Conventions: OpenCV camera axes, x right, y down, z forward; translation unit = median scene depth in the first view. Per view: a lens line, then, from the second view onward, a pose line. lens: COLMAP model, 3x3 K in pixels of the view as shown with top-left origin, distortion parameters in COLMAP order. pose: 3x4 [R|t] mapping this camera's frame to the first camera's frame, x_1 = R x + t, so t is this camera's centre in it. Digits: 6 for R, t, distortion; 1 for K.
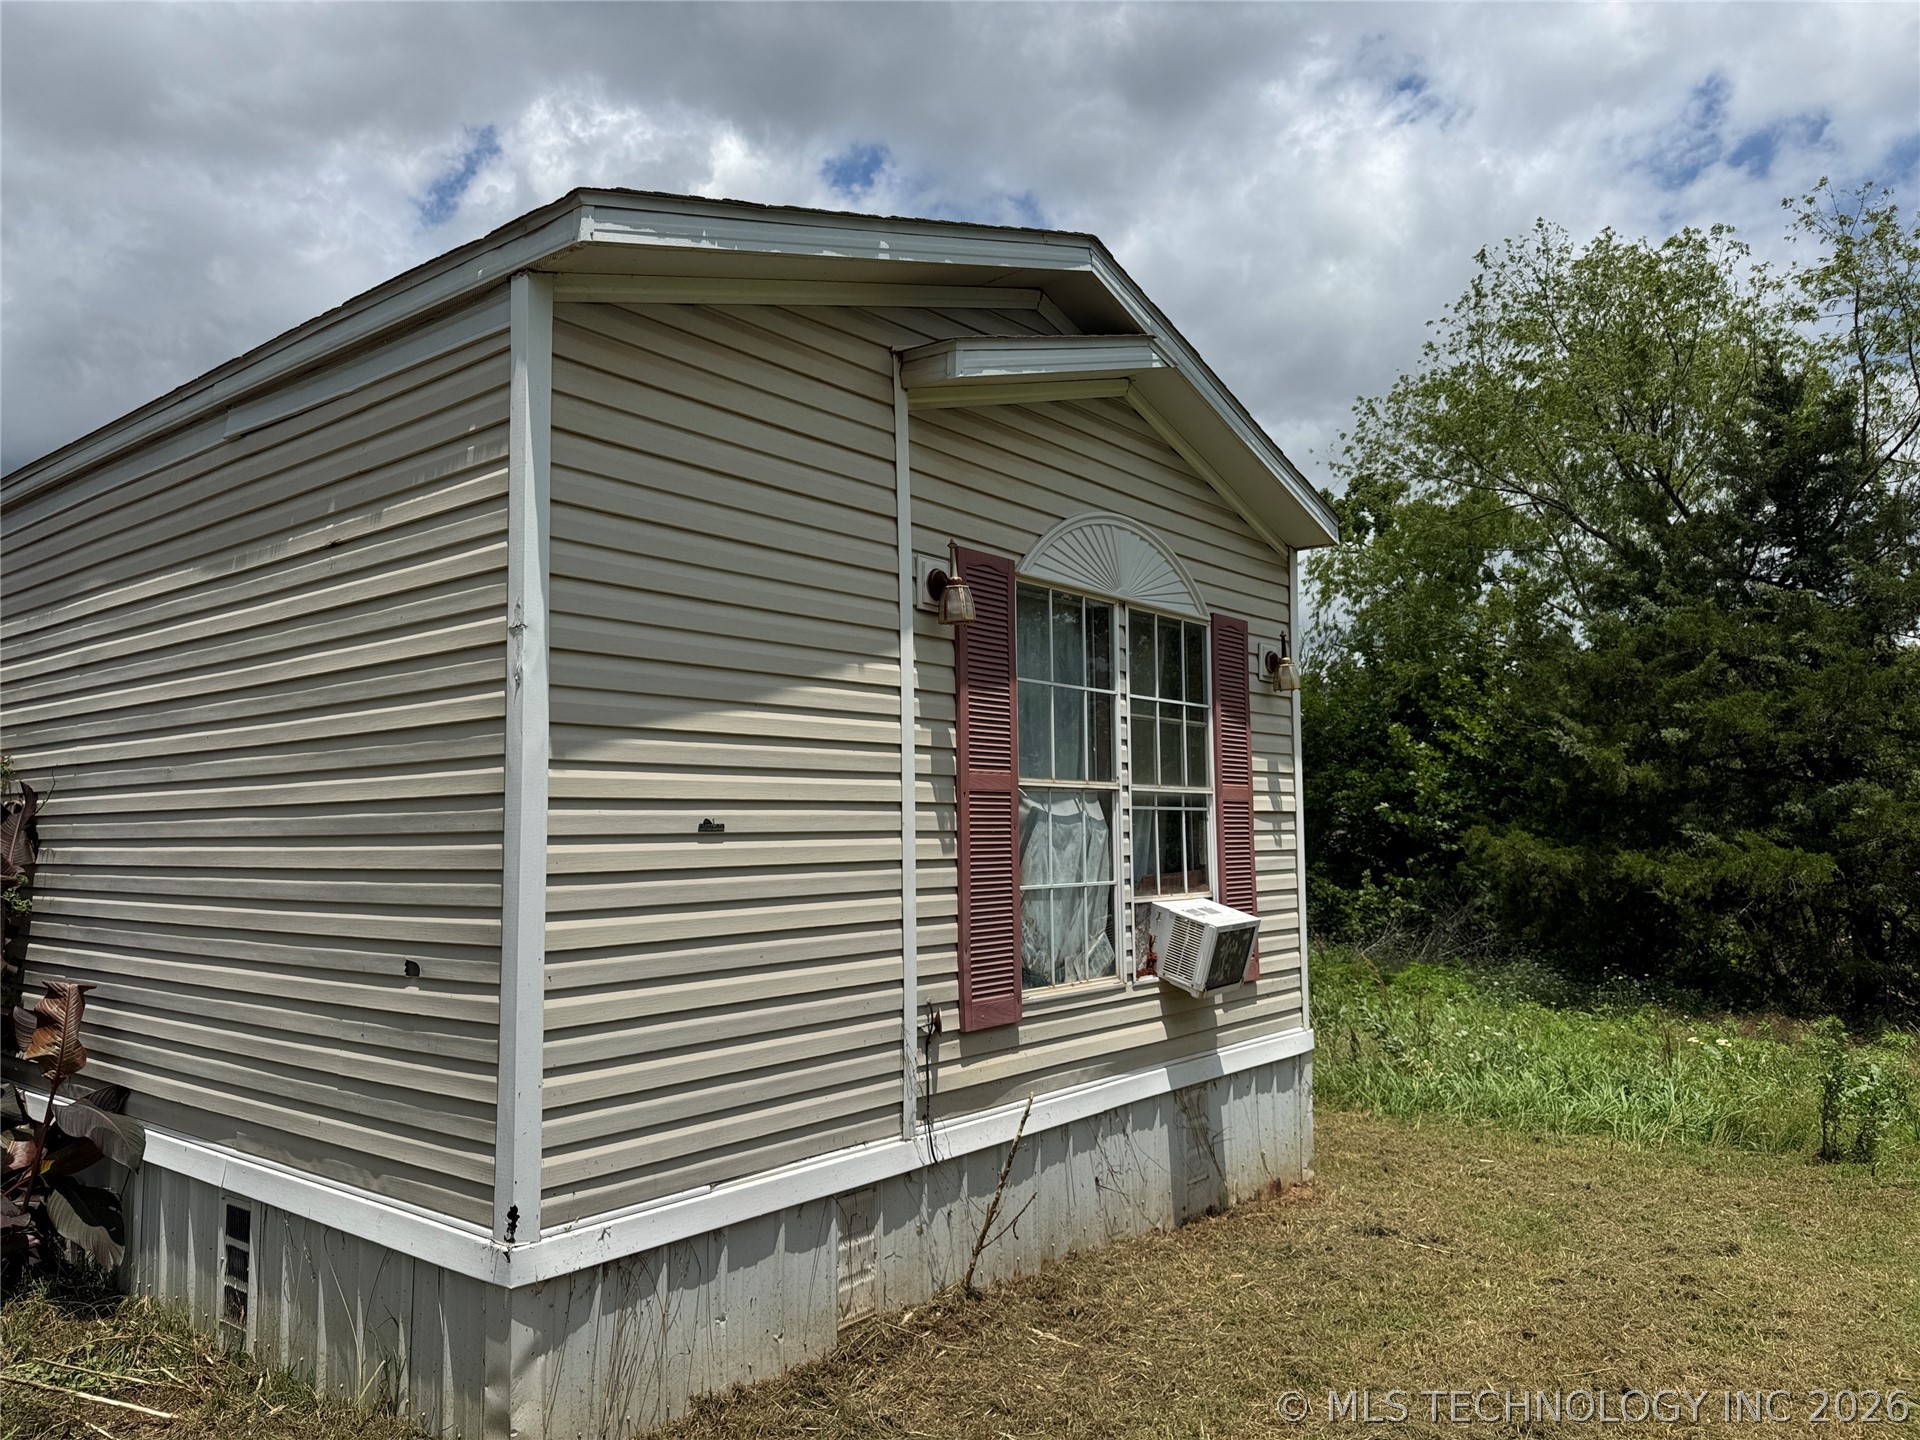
lens RADIAL K [[1329.6, 0, 960.0], [0, 1329.6, 720.0], [0, 0, 1]] dist [0.169622, -0.202807]
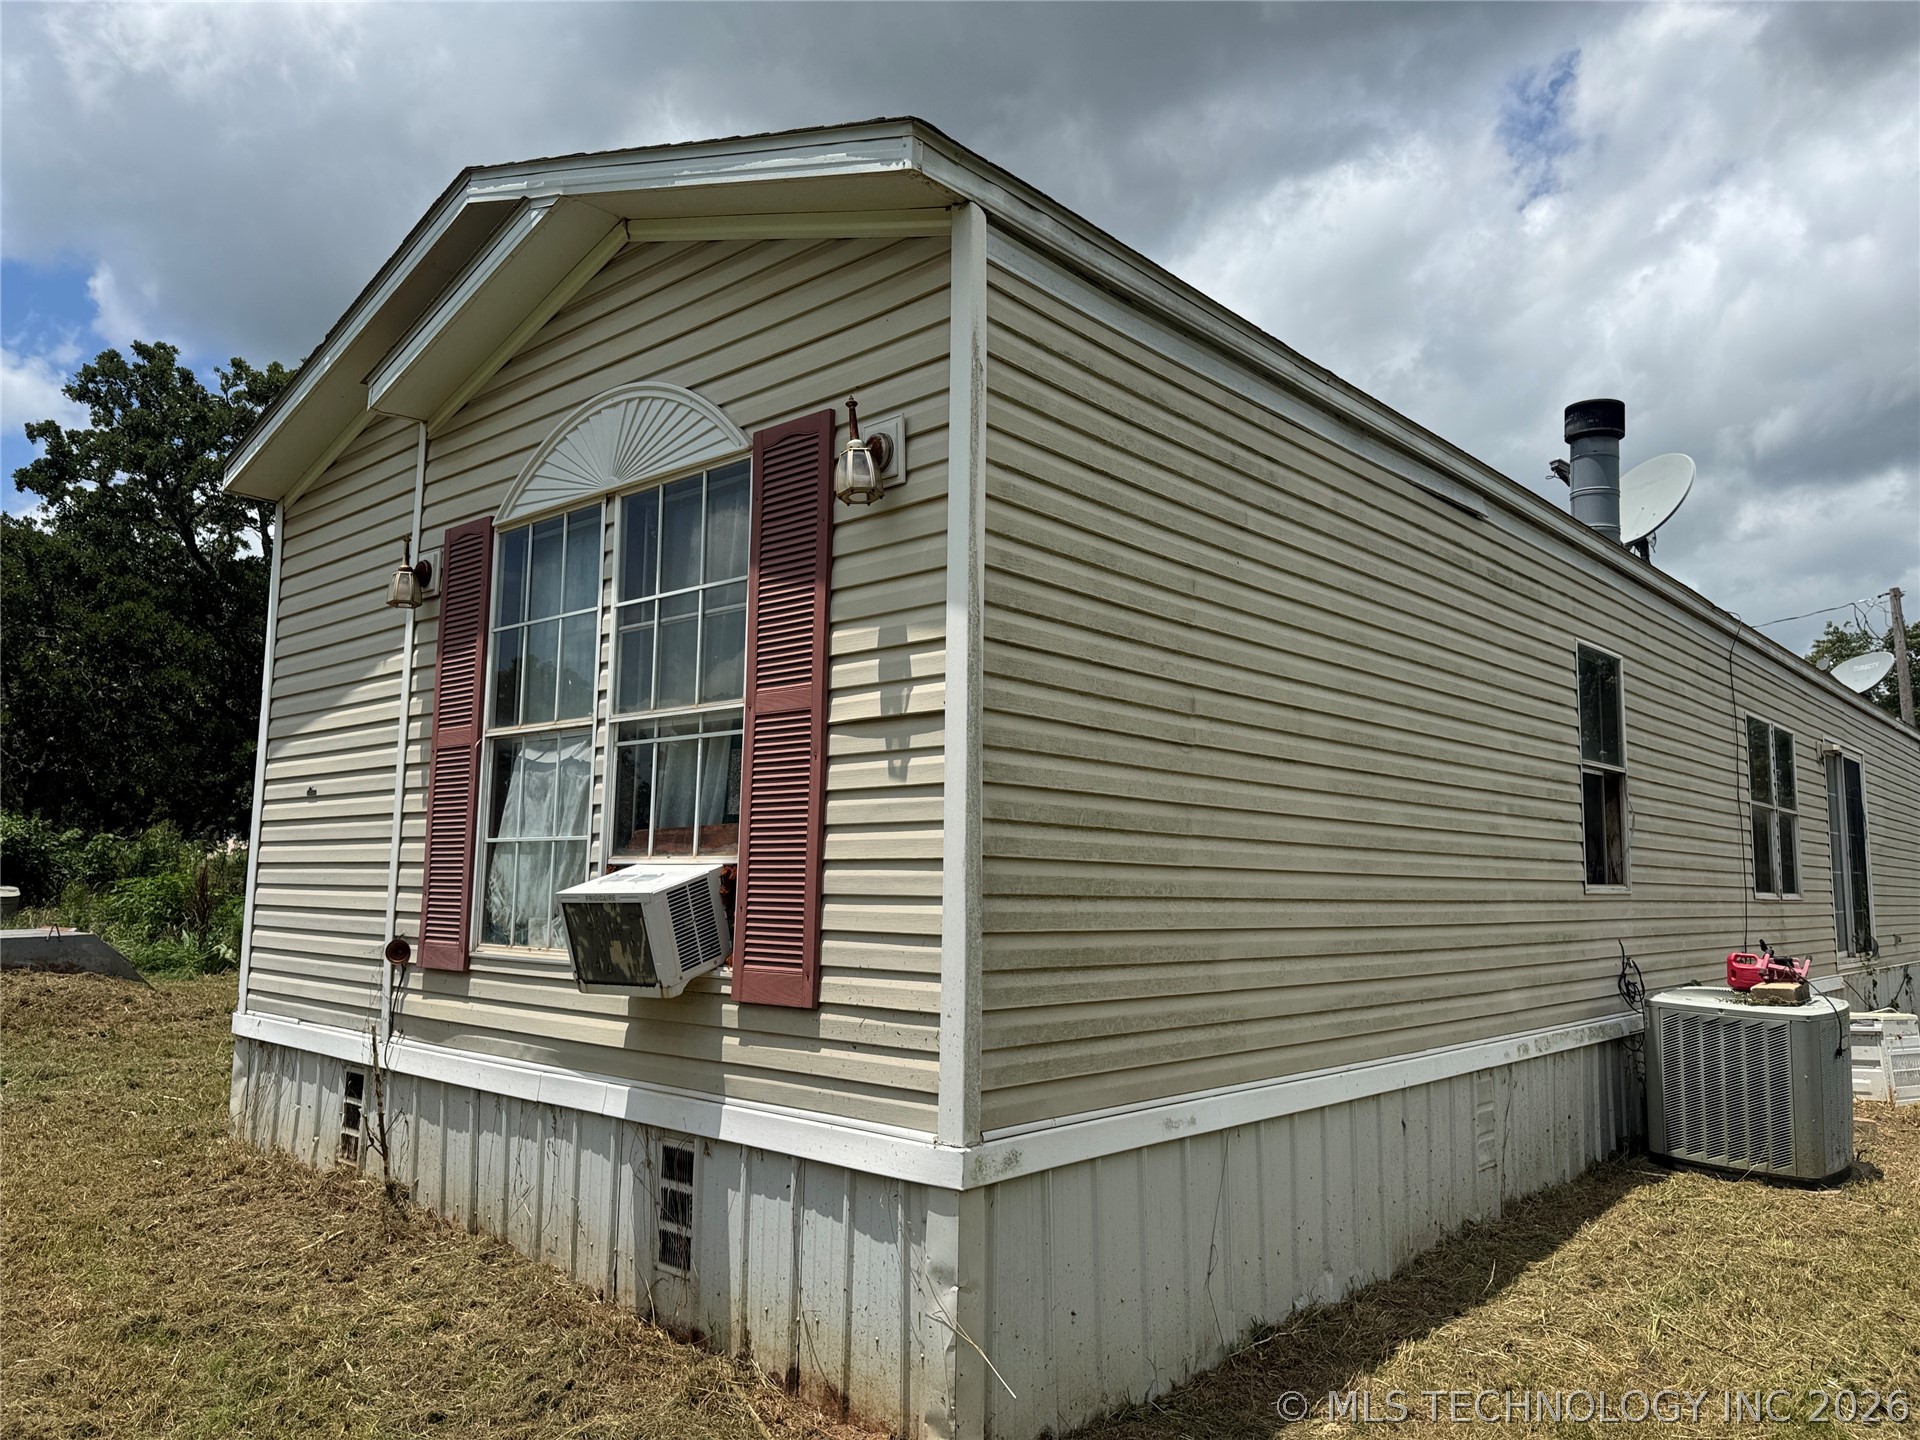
lens RADIAL K [[1329.6, 0, 960.0], [0, 1329.6, 720.0], [0, 0, 1]] dist [0.169622, -0.202807]
pose [[-0.067595, -0.108642, -0.991780, 0.902738], [0.073482, 0.990812, -0.113544, 0.156030], [0.995003, -0.080554, -0.058991, 1.242583]]
